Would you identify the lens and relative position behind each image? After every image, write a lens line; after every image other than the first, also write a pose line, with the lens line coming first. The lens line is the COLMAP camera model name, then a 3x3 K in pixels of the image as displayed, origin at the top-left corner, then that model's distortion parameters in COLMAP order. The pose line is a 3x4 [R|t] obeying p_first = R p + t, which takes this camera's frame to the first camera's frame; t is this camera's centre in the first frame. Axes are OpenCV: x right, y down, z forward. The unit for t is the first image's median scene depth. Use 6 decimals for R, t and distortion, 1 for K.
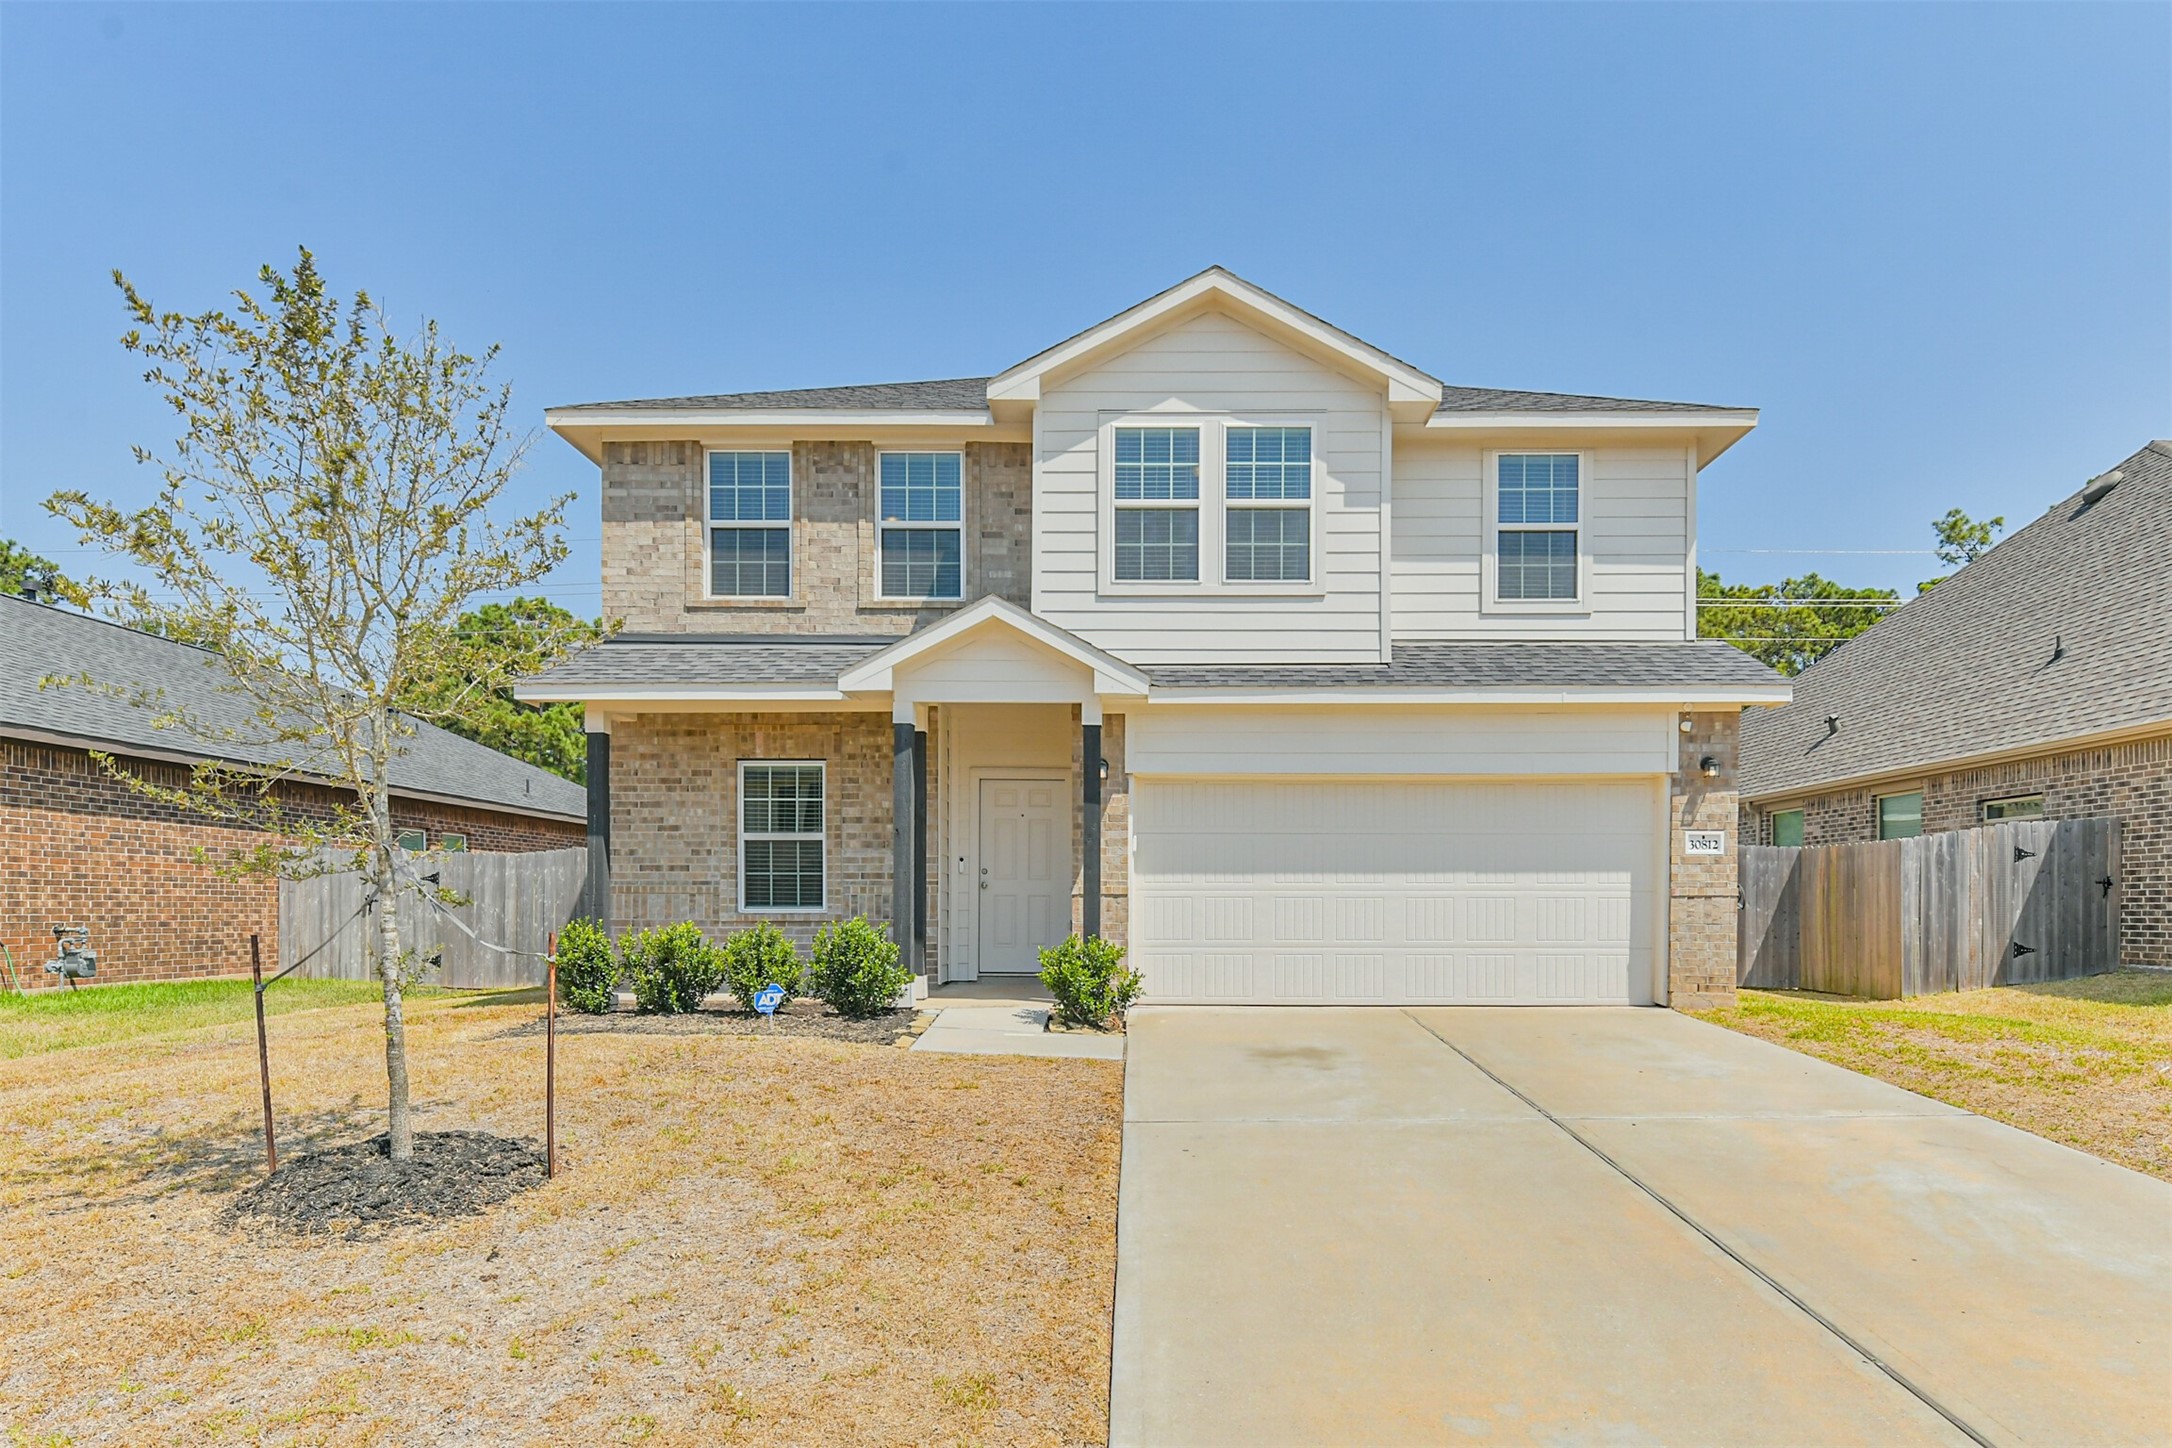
lens RADIAL K [[928.8, 0, 1056.6], [0, 928.8, 732.0], [0, 0, 1]] dist [0.000432, -0.000088]
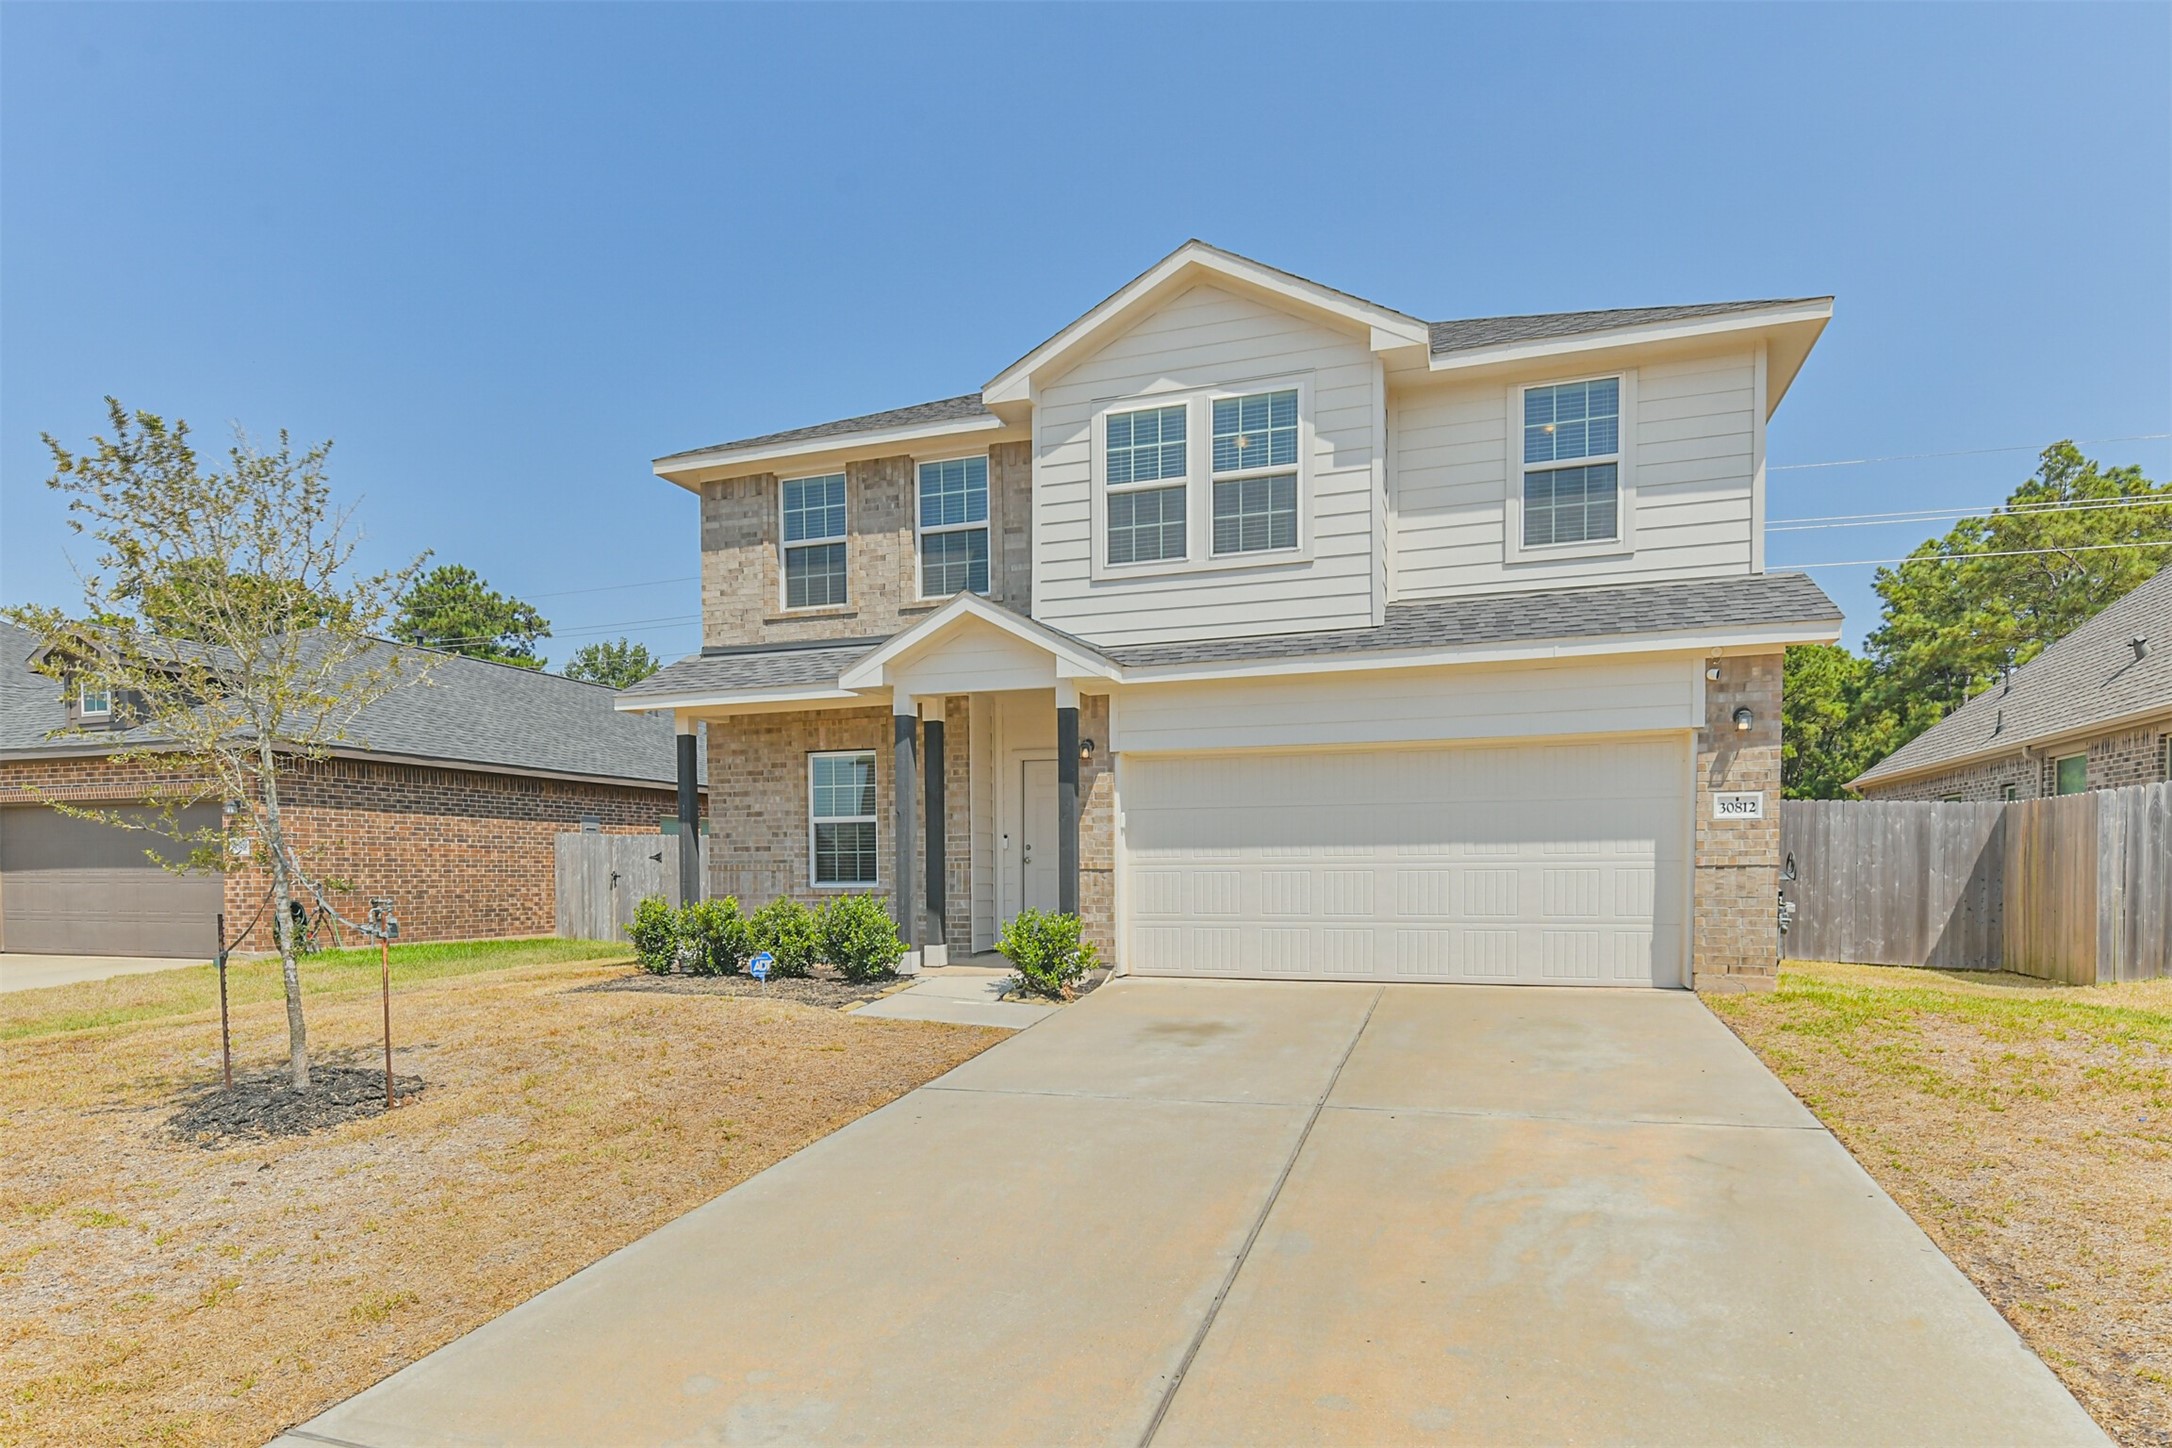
lens RADIAL K [[894.0, 0, 1086.0], [0, 894.0, 724.0], [0, 0, 1]] dist [-0.000918, -0.000241]
pose [[0.969796, -0.047821, -0.239184, 0.257237], [0.052603, 0.998522, 0.013648, -0.001759], [0.238178, -0.025817, 0.970878, 0.027078]]
